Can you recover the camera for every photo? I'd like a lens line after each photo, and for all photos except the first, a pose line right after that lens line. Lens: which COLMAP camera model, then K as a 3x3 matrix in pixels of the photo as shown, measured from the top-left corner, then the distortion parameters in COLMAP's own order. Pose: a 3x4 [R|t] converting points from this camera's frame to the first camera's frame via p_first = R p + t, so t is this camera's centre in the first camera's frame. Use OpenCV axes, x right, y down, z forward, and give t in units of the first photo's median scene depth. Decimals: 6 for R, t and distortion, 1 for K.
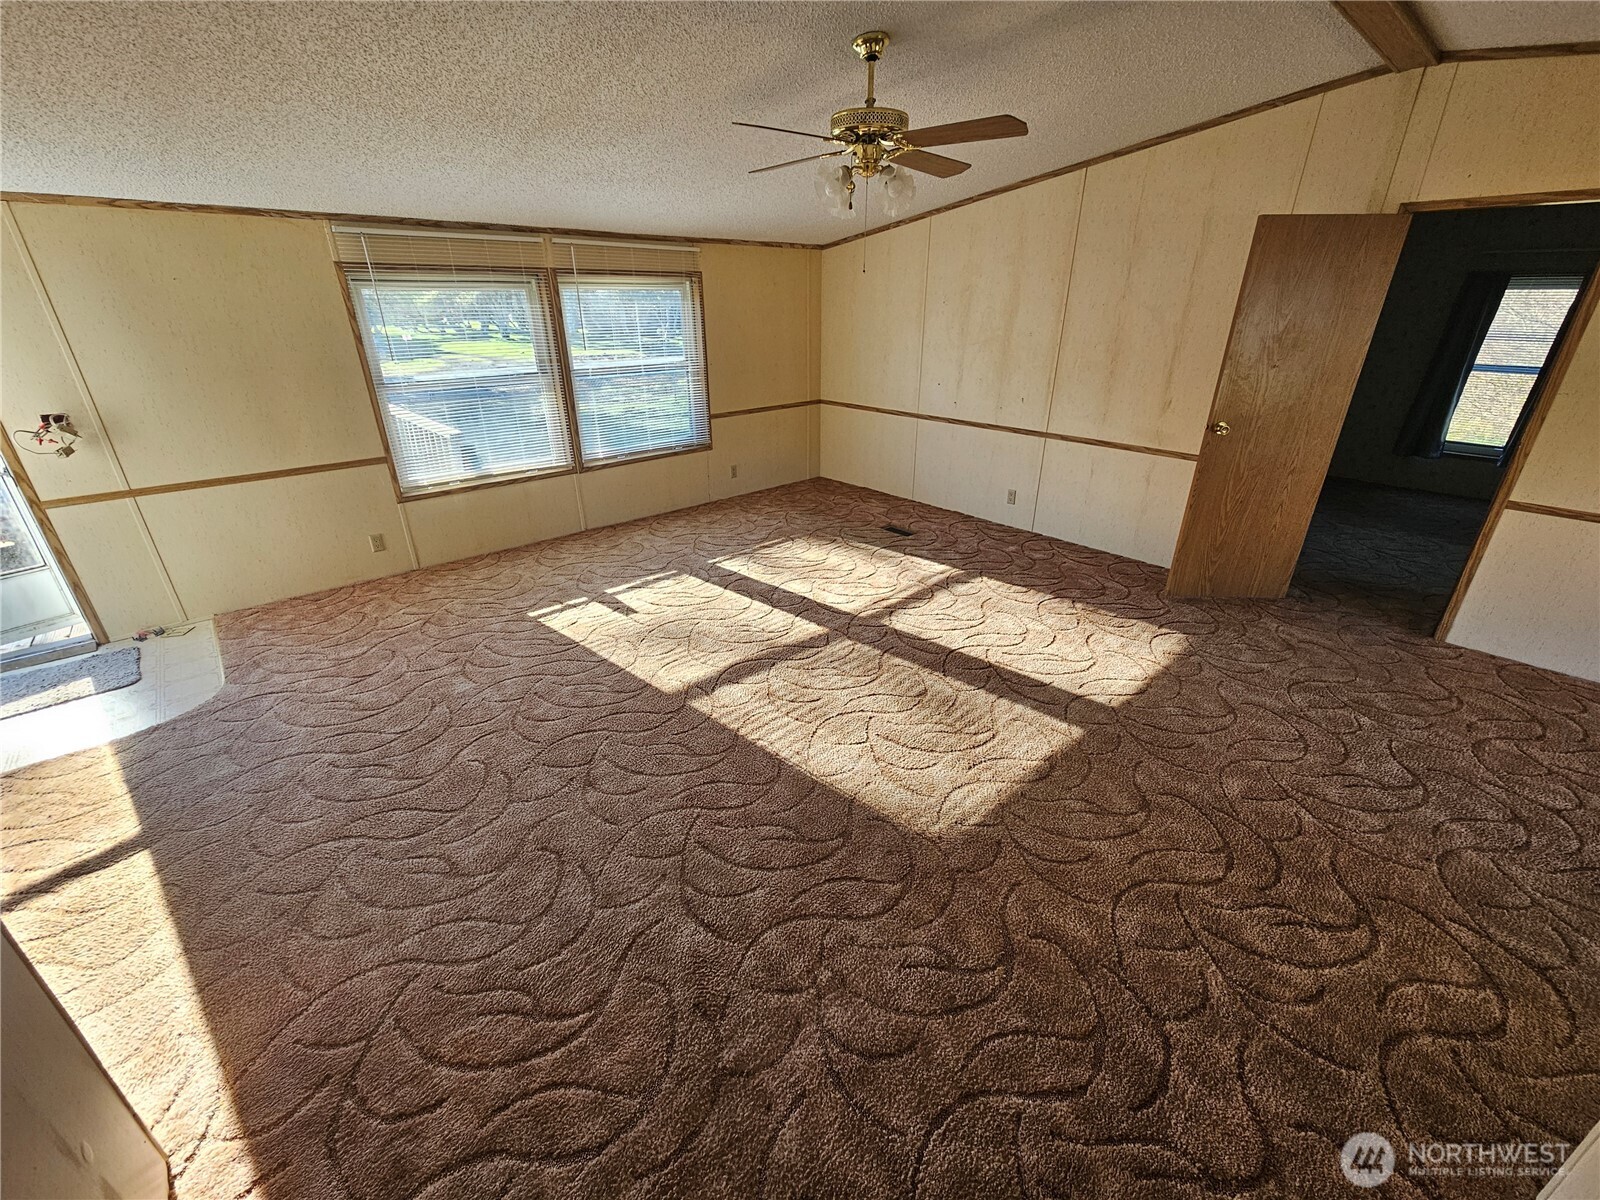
lens RADIAL K [[655.1, 0, 802.3], [0, 655.1, 587.2], [0, 0, 1]] dist [-0.001279, -0.000476]
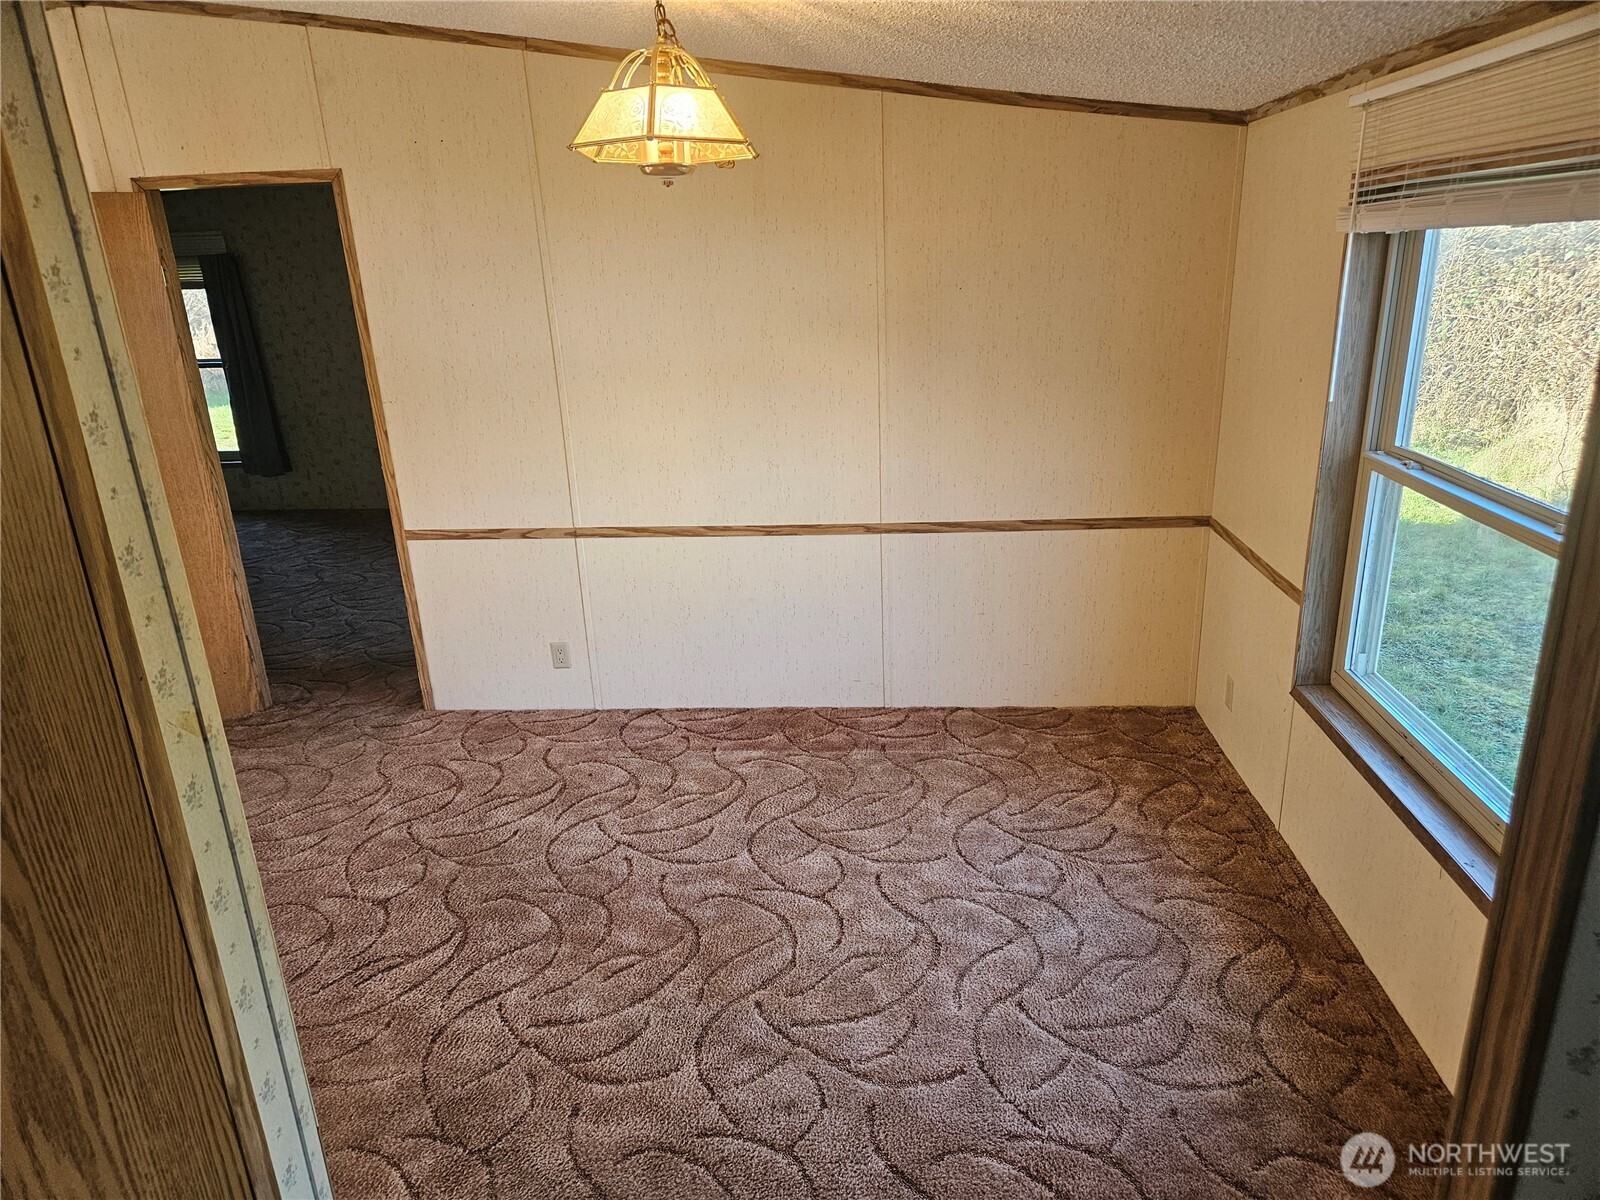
lens RADIAL K [[1045.7, 0, 810.0], [0, 1045.7, 625.7], [0, 0, 1]] dist [0.037900, -0.018956]
pose [[0.735824, -0.253413, 0.627969, 0.595055], [0.310740, 0.950297, 0.019376, 0.113066], [-0.601668, 0.180878, 0.777997, -0.312266]]
